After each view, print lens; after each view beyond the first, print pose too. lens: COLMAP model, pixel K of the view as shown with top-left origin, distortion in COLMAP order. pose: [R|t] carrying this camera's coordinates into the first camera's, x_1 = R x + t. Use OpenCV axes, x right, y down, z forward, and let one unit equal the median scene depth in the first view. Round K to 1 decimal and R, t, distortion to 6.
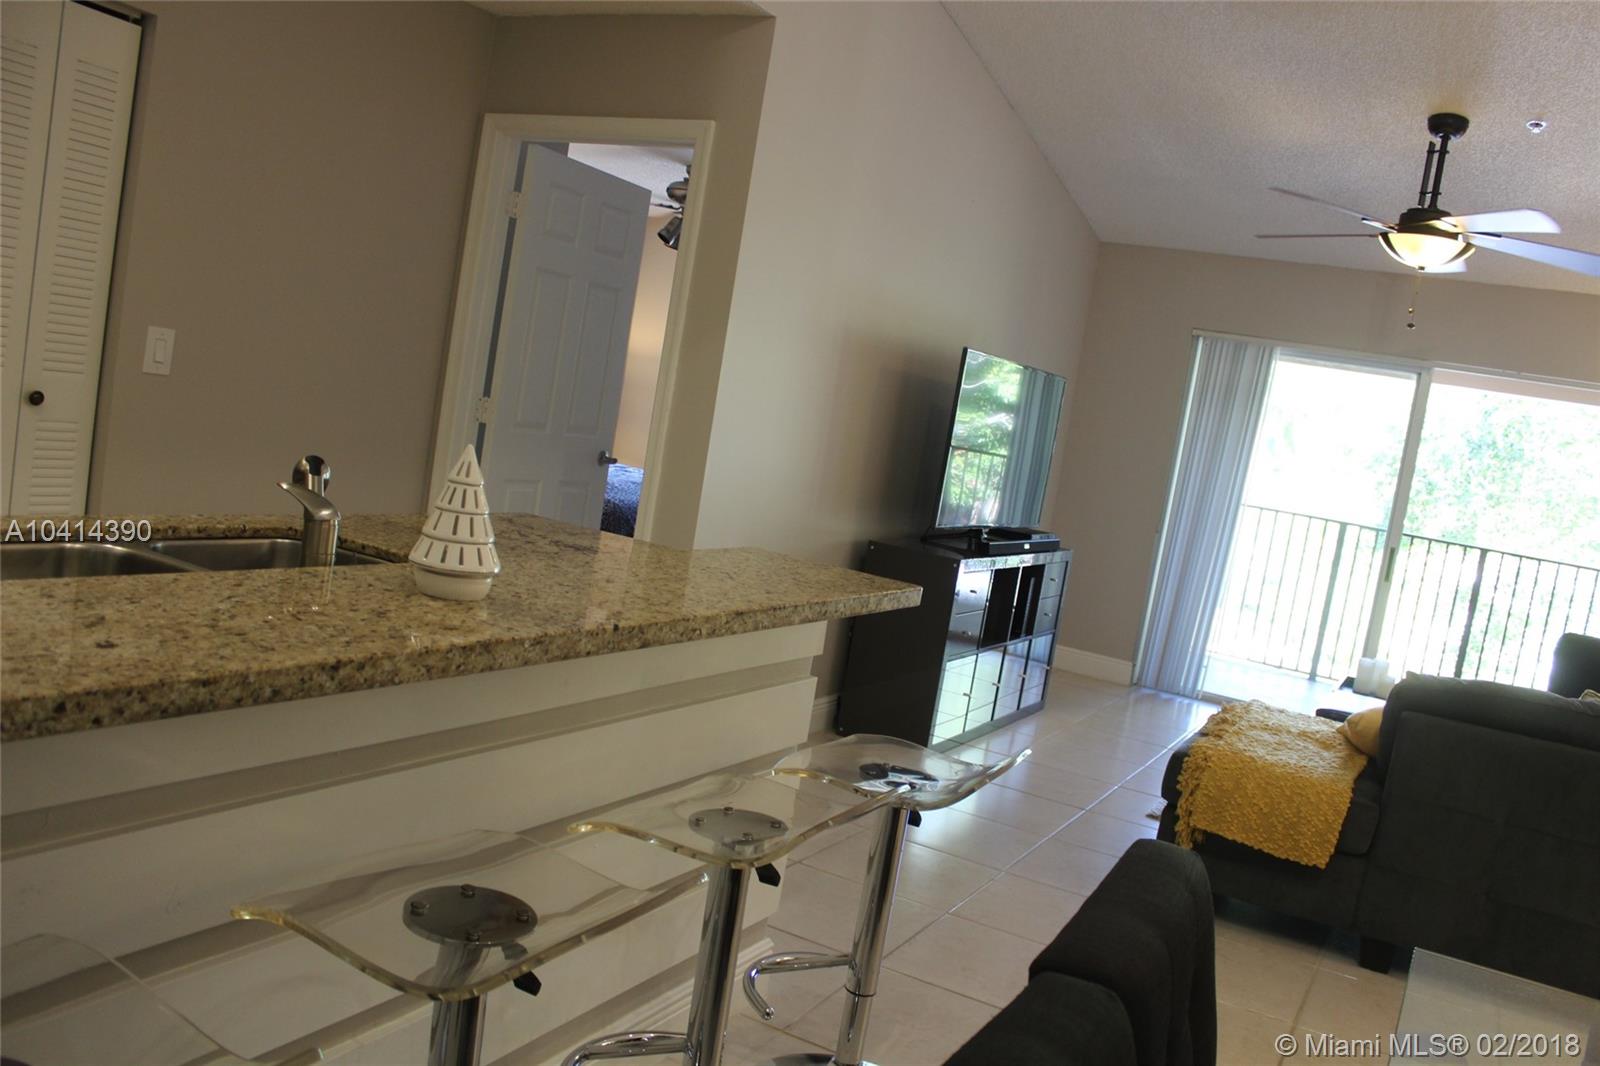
lens RADIAL K [[1326.3, 0, 800.0], [0, 1326.3, 533.0], [0, 0, 1]] dist [-0.160828, 0.140823]
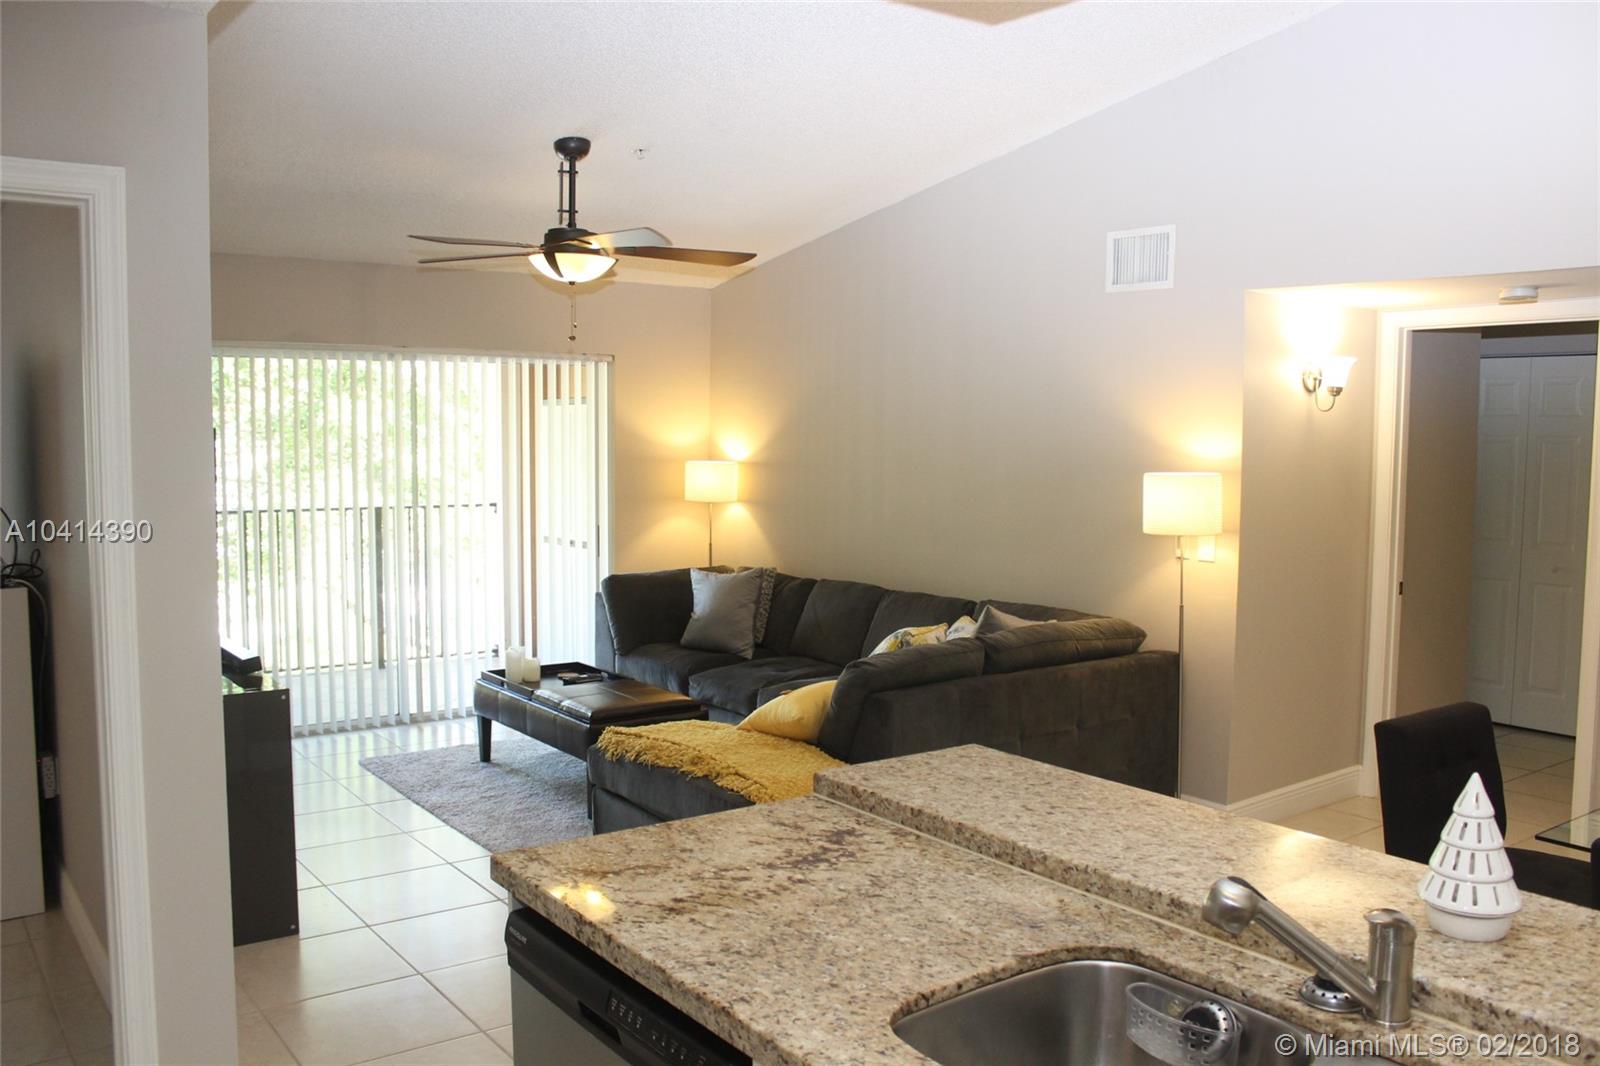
lens RADIAL K [[1326.3, 0, 800.0], [0, 1326.3, 533.0], [0, 0, 1]] dist [-0.160828, 0.140823]
pose [[0.430658, -0.221672, 0.874869, -0.364054], [0.149137, 0.973520, 0.173255, -0.140208], [-0.890108, 0.055861, 0.452314, 0.297860]]
